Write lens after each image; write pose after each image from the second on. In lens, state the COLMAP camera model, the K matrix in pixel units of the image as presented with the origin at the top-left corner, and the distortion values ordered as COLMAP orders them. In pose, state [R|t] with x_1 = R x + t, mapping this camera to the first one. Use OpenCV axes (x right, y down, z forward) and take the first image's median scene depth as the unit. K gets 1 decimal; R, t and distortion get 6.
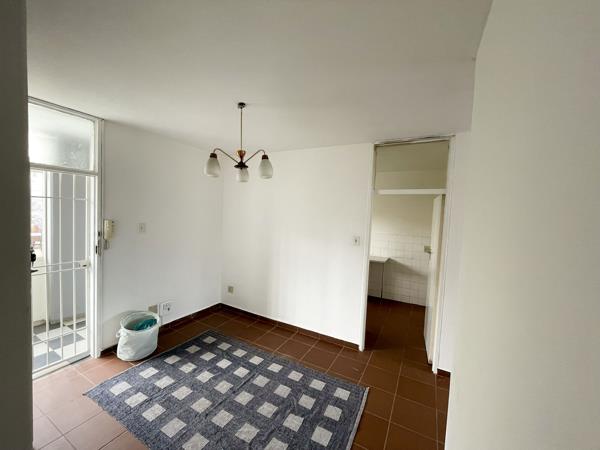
lens RADIAL K [[240.8, 0, 300.3], [0, 240.8, 226.7], [0, 0, 1]] dist [-0.000386, -0.000087]
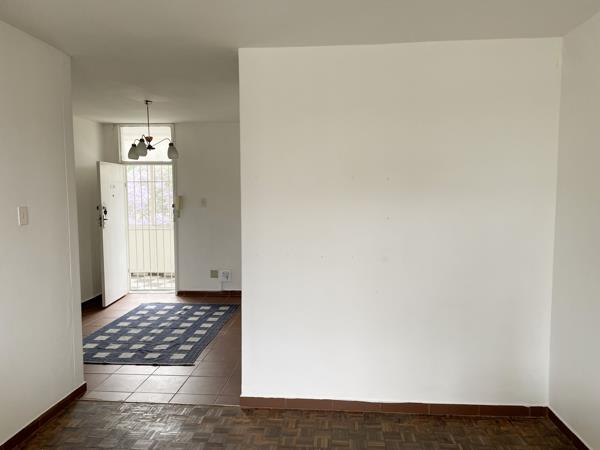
lens RADIAL K [[449.9, 0, 300.0], [0, 449.9, 225.0], [0, 0, 1]] dist [0.086832, -0.109045]
pose [[0.402264, 0.021729, -0.915266, 2.164217], [-0.028008, 0.999542, 0.011420, 0.104827], [0.915095, 0.021041, 0.402689, 0.696691]]
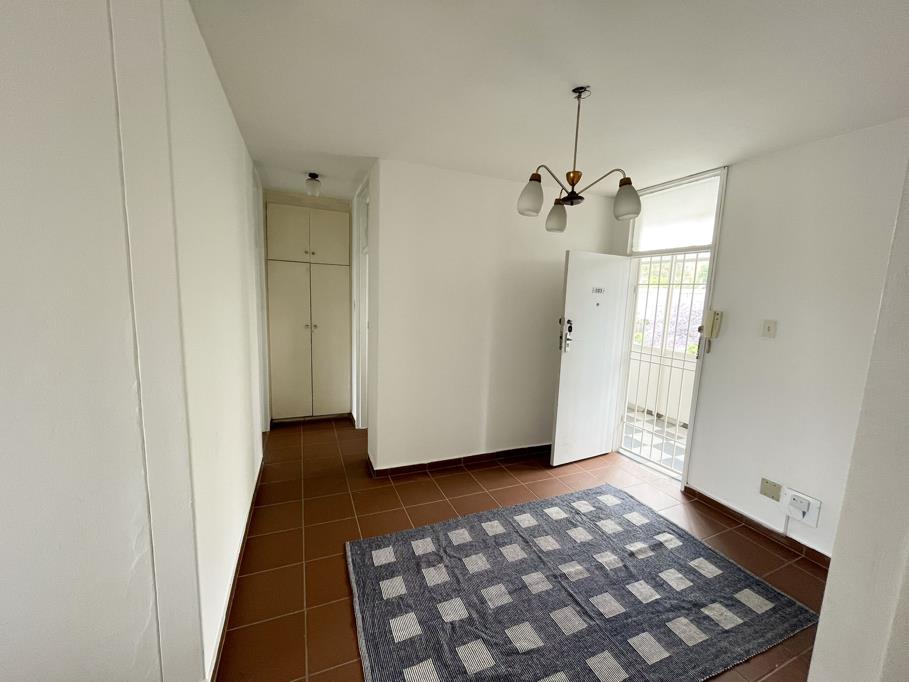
lens RADIAL K [[364.8, 0, 454.9], [0, 364.8, 343.5], [0, 0, 1]] dist [-0.000386, -0.000087]
pose [[-0.625685, 0.036373, -0.779228, 0.586147], [-0.108578, 0.985128, 0.133168, 0.006807], [0.772483, 0.167928, -0.612430, 1.268235]]
